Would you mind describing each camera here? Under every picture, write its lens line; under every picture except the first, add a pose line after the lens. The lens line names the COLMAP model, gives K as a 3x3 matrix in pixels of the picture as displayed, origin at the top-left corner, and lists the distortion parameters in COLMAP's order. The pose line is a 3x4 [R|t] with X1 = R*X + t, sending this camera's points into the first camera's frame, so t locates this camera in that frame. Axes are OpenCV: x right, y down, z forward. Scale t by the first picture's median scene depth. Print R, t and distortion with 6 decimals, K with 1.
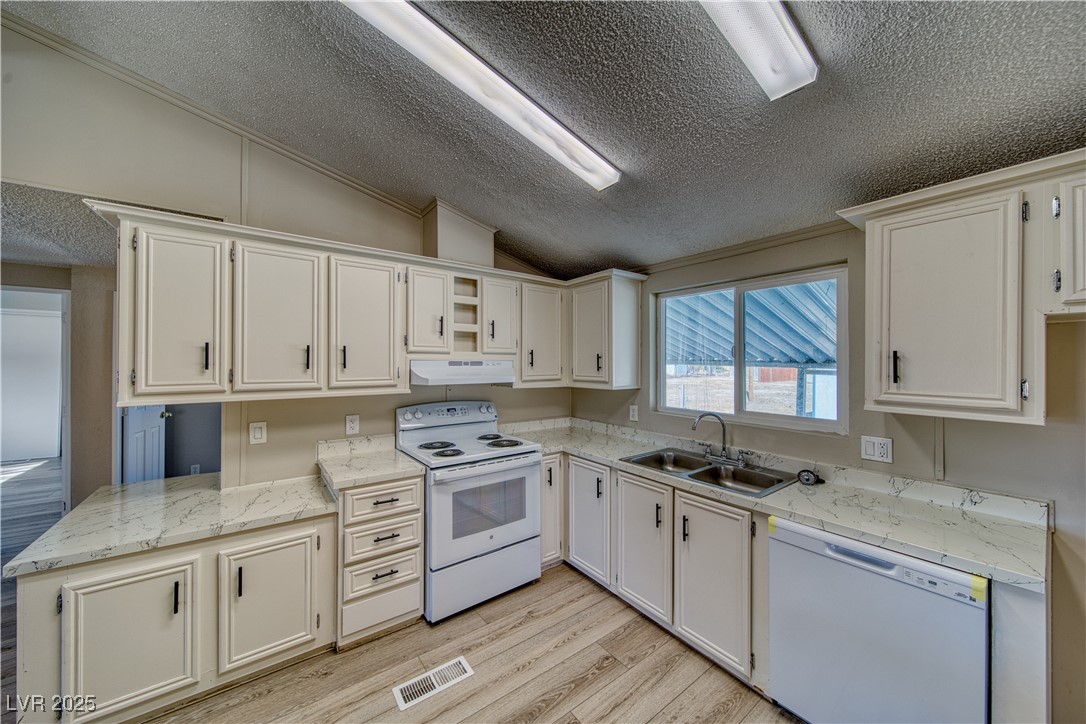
lens RADIAL K [[383.0, 0, 544.8], [0, 383.0, 359.8], [0, 0, 1]] dist [-0.004834, -0.000290]
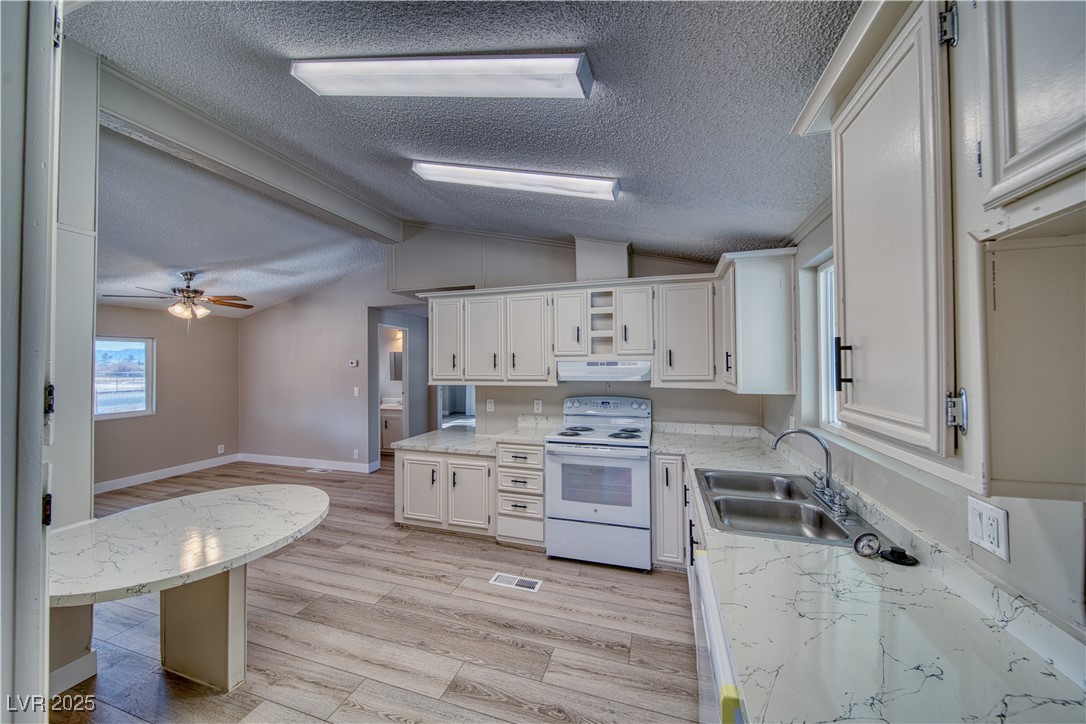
lens RADIAL K [[383.0, 0, 541.3], [0, 383.0, 360.3], [0, 0, 1]] dist [-0.004834, -0.000290]
pose [[0.578099, -0.016010, -0.815810, 0.756175], [0.011629, 0.999868, -0.011382, 0.011320], [0.815884, -0.002908, 0.578209, 0.186538]]
